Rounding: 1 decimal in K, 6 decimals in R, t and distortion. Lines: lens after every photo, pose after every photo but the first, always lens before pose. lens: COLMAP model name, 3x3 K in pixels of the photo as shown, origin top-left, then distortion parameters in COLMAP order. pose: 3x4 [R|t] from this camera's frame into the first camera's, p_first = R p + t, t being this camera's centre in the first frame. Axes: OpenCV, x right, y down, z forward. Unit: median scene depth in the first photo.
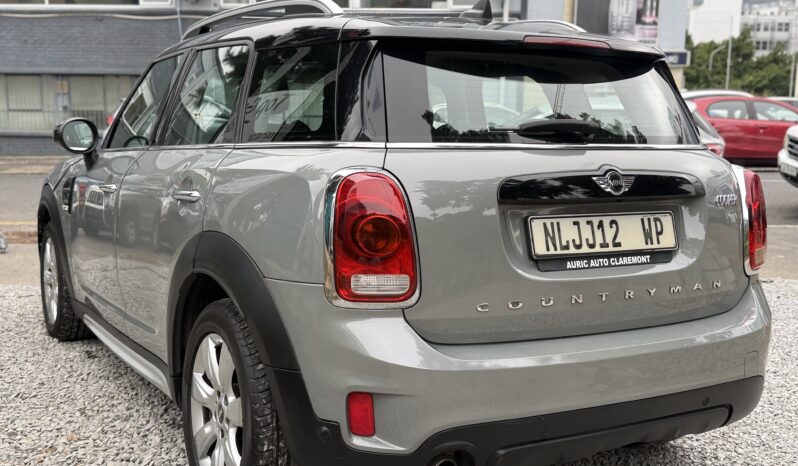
lens RADIAL K [[880.0, 0, 398.7], [0, 880.0, 234.9], [0, 0, 1]] dist [0.096563, 0.000000]
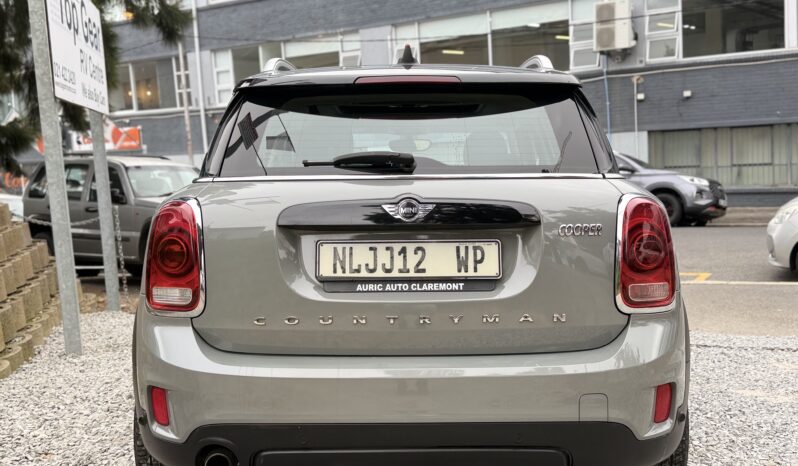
lens RADIAL K [[880.0, 0, 400.3], [0, 880.0, 232.1], [0, 0, 1]] dist [0.096563, 0.000000]
pose [[0.869810, -0.001324, -0.493385, 0.735859], [-0.032250, 0.997705, -0.059533, 0.028114], [0.492332, 0.067694, 0.867771, 0.100354]]
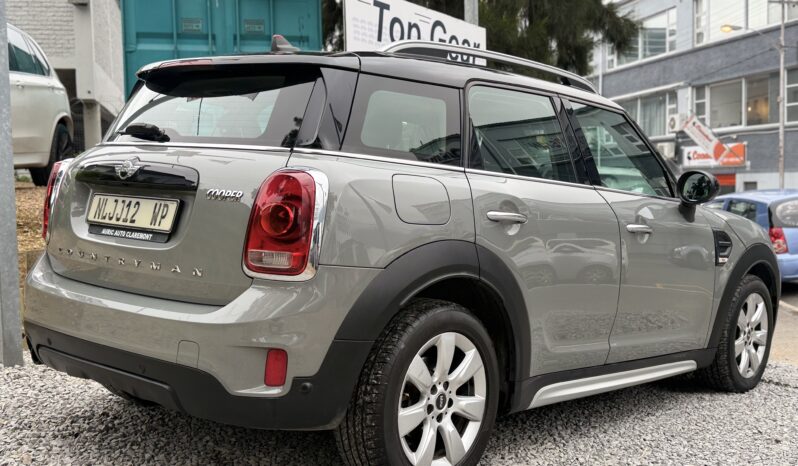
lens RADIAL K [[880.0, 0, 403.9], [0, 880.0, 230.8], [0, 0, 1]] dist [0.096563, 0.000000]
pose [[0.324672, 0.042244, -0.944883, 1.546774], [-0.158447, 0.987314, -0.010303, -0.022963], [0.932460, 0.153059, 0.327247, 0.957148]]
